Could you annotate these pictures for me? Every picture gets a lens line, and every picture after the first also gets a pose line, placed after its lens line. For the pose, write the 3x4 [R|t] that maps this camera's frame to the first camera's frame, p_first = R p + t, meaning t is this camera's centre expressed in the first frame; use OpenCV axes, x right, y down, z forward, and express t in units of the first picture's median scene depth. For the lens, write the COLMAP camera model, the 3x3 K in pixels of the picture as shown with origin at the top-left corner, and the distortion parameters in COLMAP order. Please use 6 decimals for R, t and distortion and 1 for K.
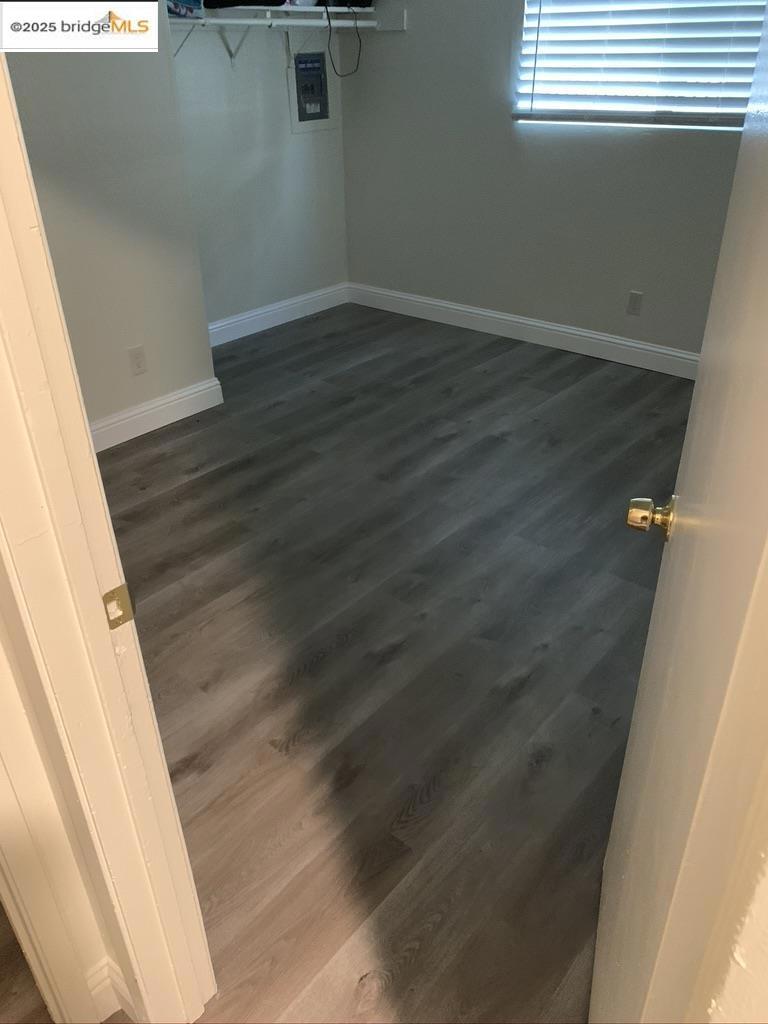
lens RADIAL K [[775.7, 0, 418.0], [0, 775.7, 511.7], [0, 0, 1]] dist [0.110589, -0.176634]
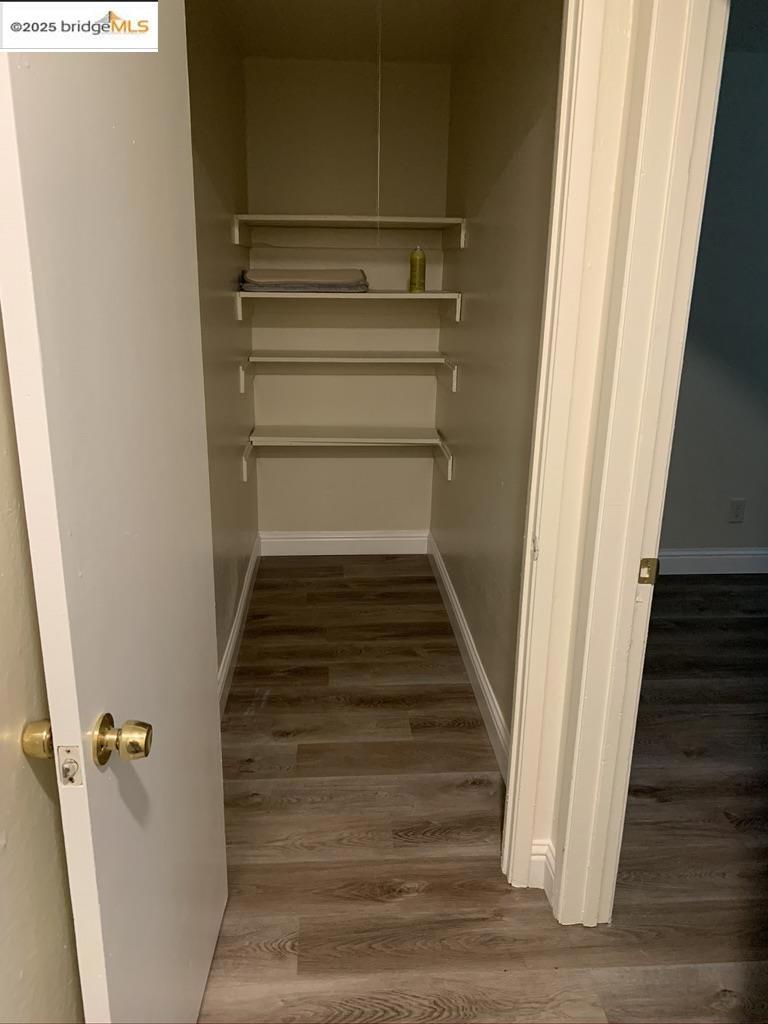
lens RADIAL K [[786.0, 0, 384.0], [0, 786.0, 512.0], [0, 0, 1]] dist [0.006012, -0.000971]
pose [[0.680090, 0.227271, -0.697012, 0.119944], [-0.385008, 0.919799, -0.075747, 0.120927], [0.623896, 0.319870, 0.713047, -0.178494]]
